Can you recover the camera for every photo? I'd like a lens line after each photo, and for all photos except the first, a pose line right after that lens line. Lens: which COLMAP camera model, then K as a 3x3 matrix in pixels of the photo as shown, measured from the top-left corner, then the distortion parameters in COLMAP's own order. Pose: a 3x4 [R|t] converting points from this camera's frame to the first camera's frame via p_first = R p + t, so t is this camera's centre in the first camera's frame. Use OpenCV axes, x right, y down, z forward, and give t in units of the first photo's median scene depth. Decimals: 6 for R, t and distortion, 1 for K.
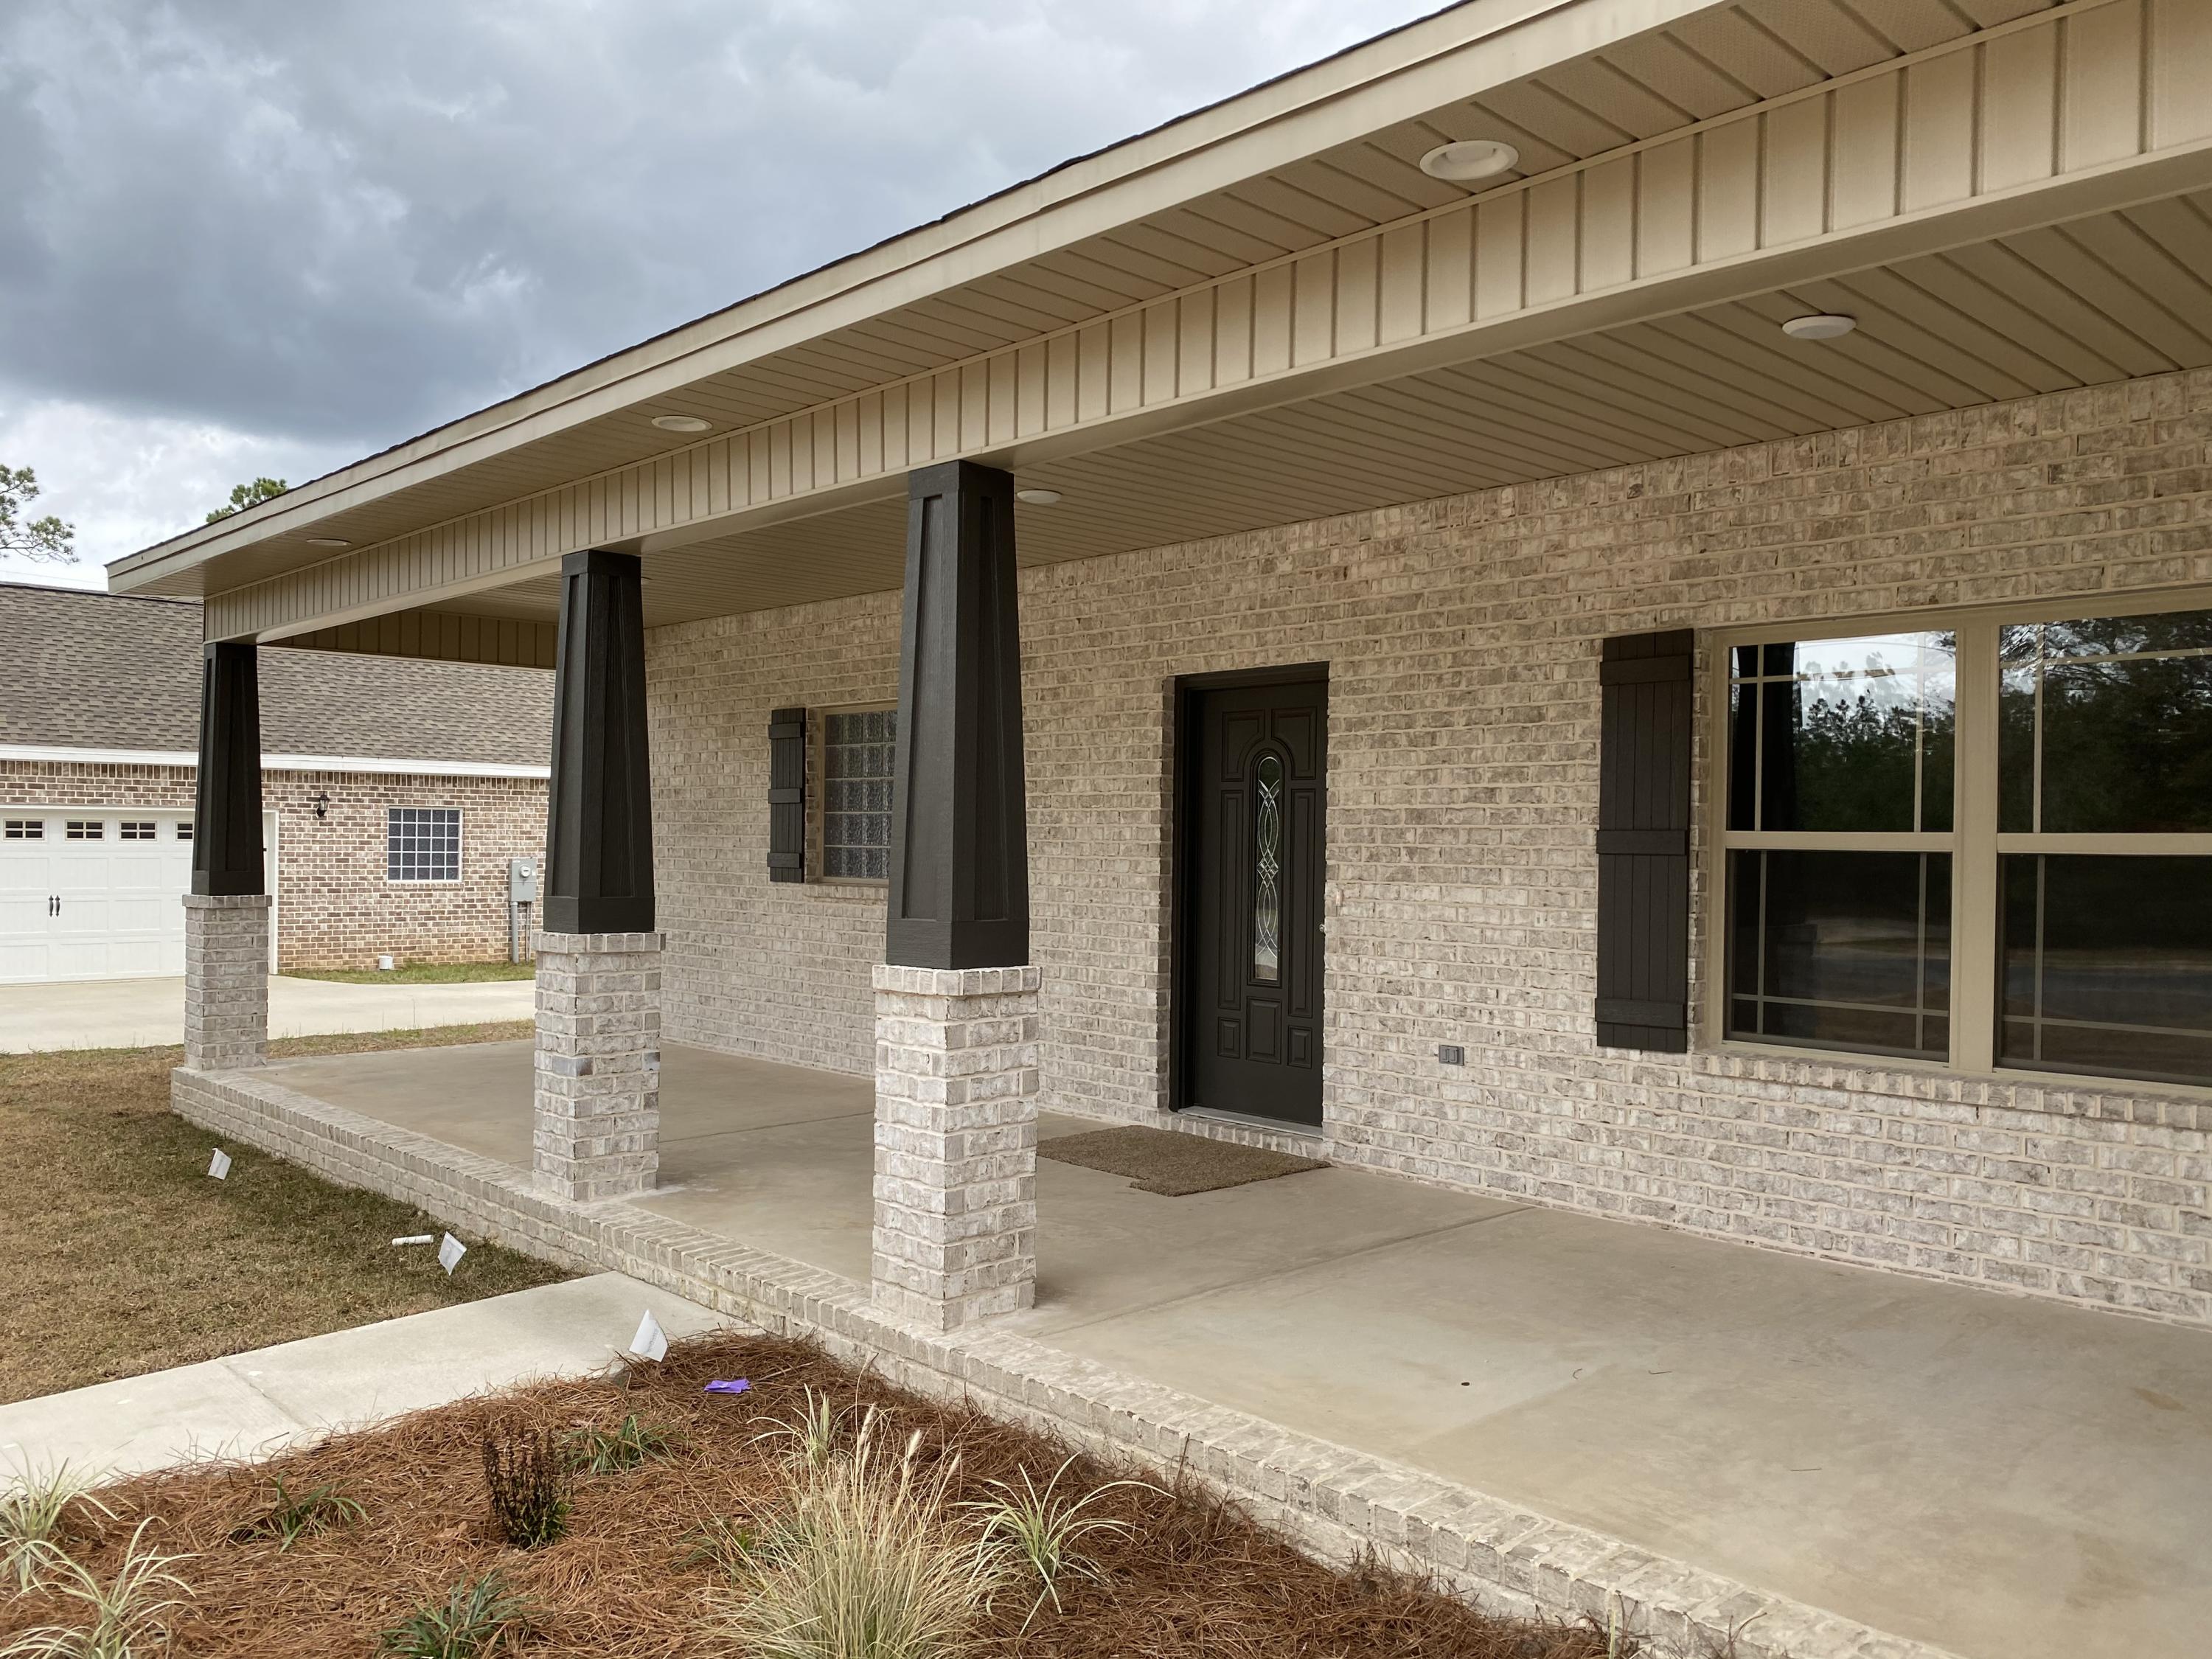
lens RADIAL K [[1656.0, 0, 1094.9], [0, 1656.0, 833.2], [0, 0, 1]] dist [0.001038, -0.013941]
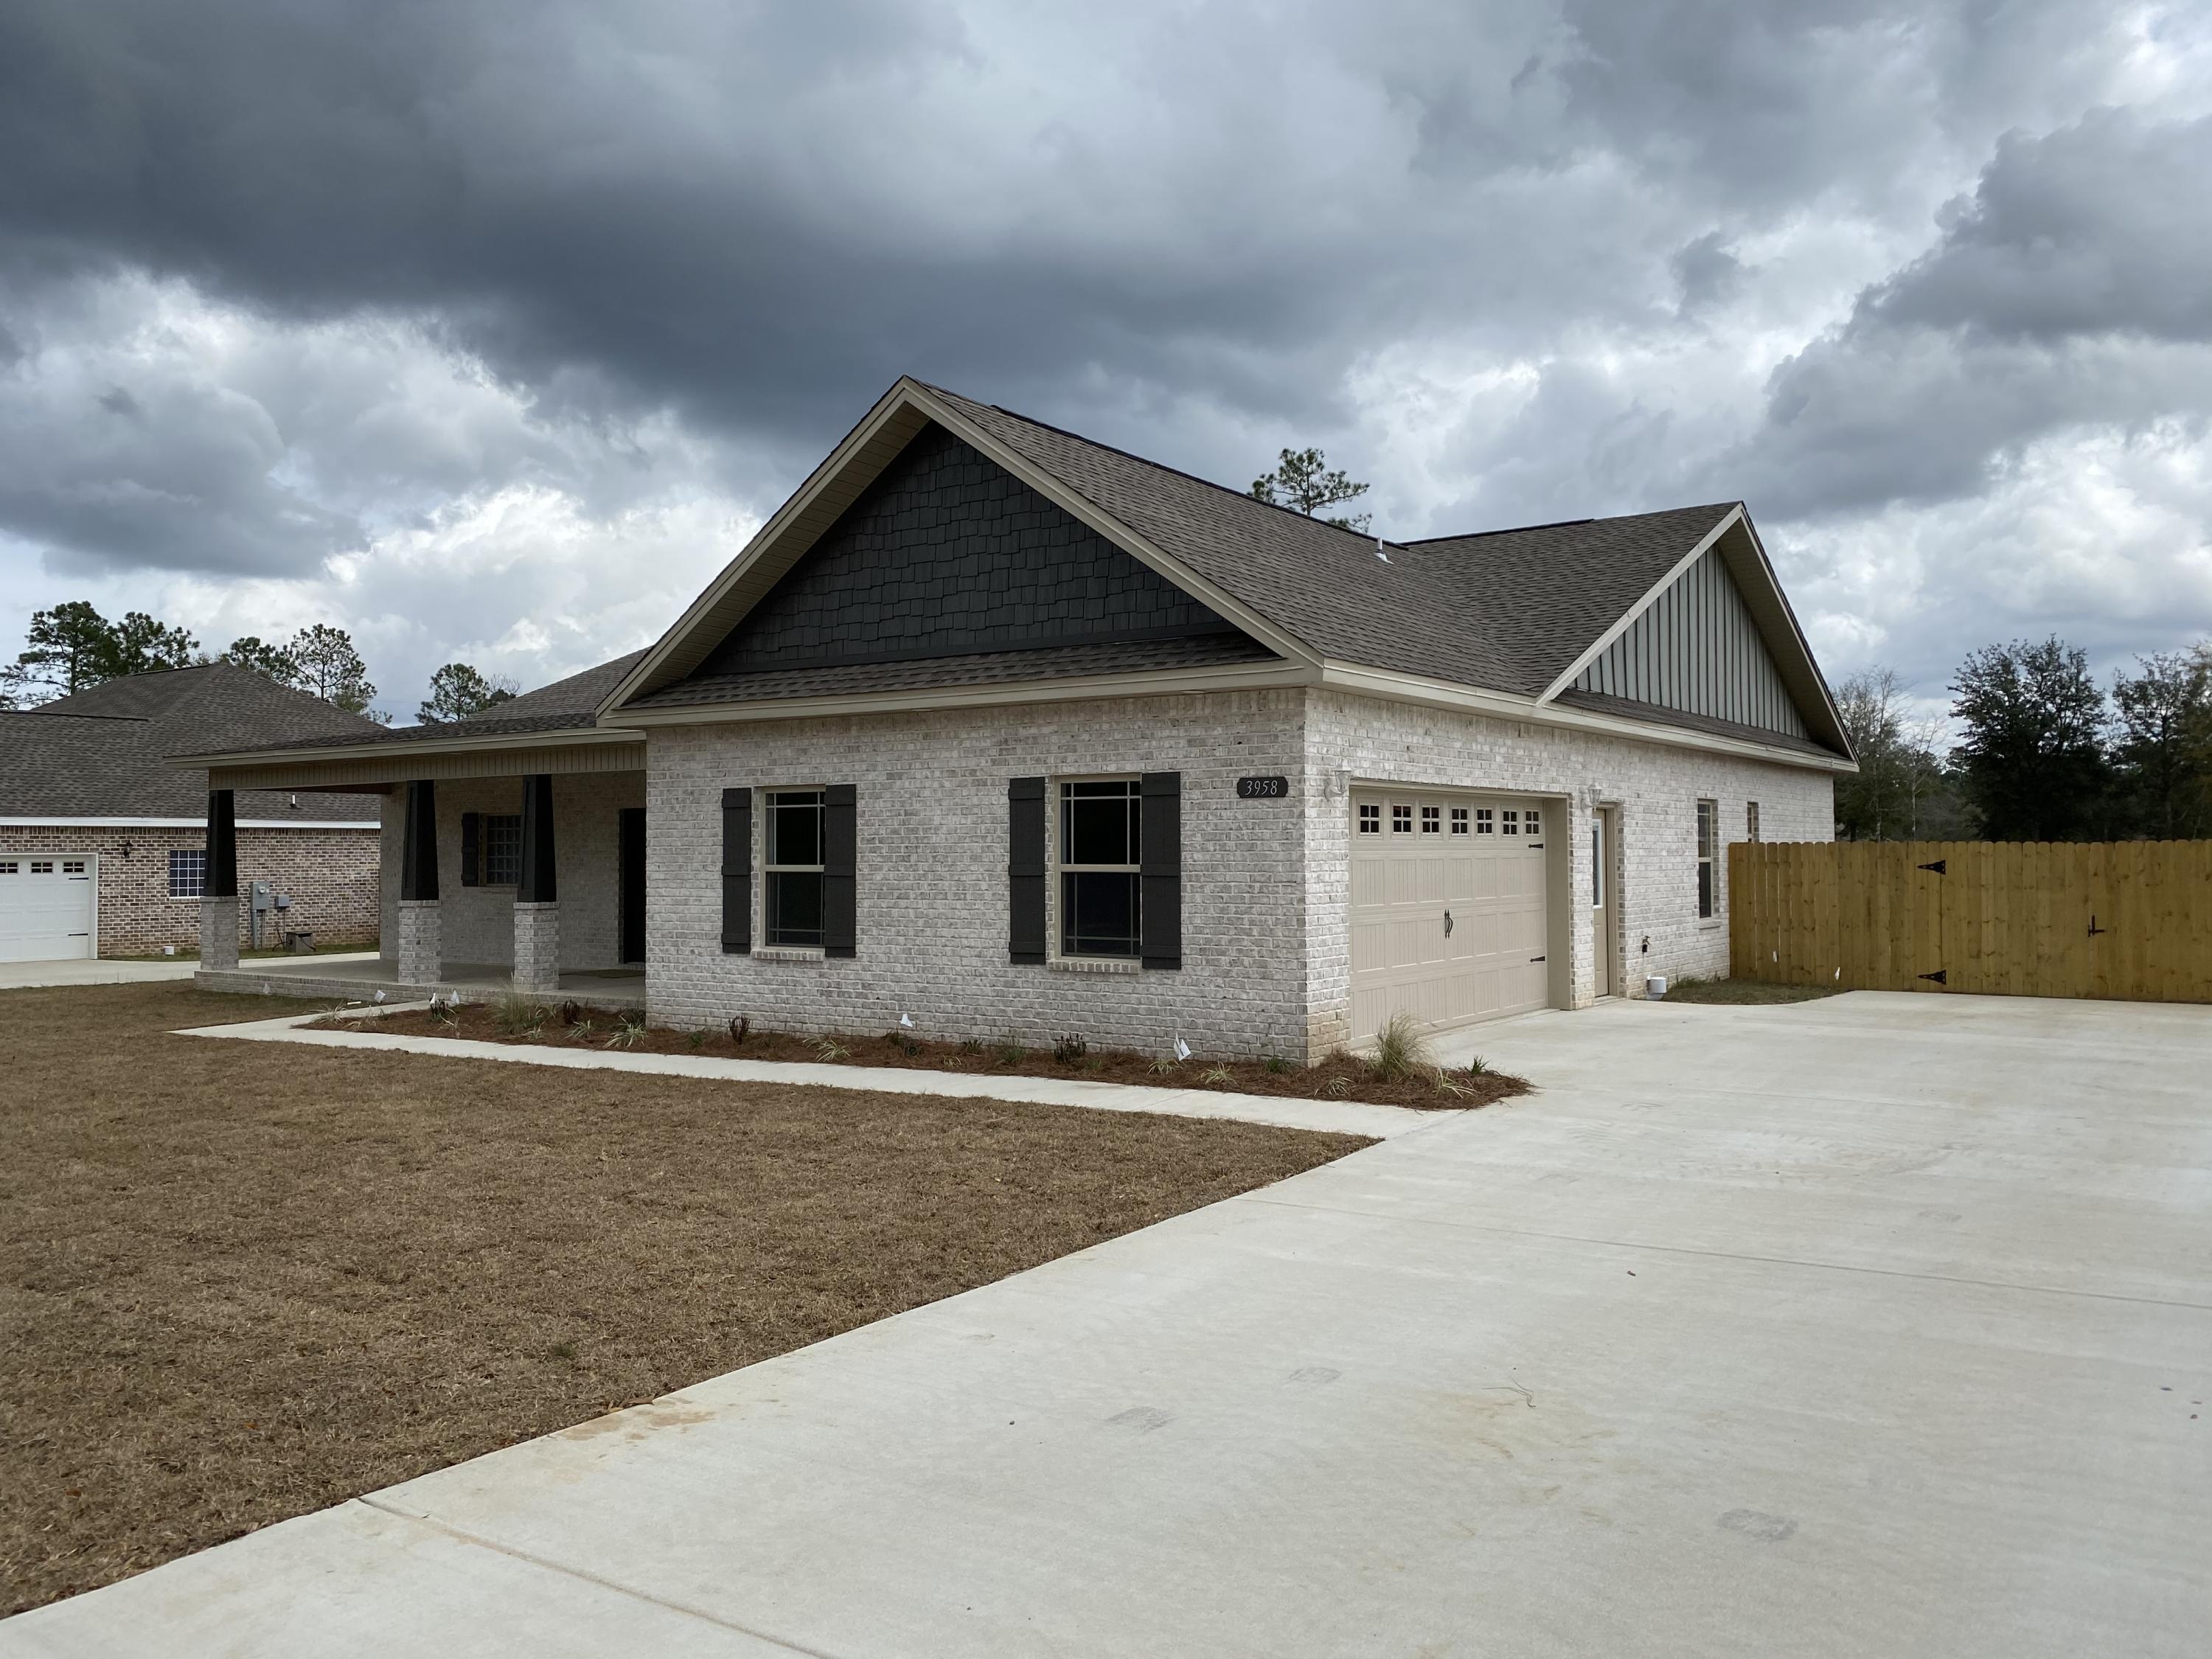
lens RADIAL K [[1656.0, 0, 1103.0], [0, 1656.0, 811.7], [0, 0, 1]] dist [0.001038, -0.013941]
pose [[0.975218, -0.010716, 0.220986, 0.184700], [0.015277, 0.999704, -0.018941, -0.019191], [-0.220717, 0.021847, 0.975093, -1.601997]]
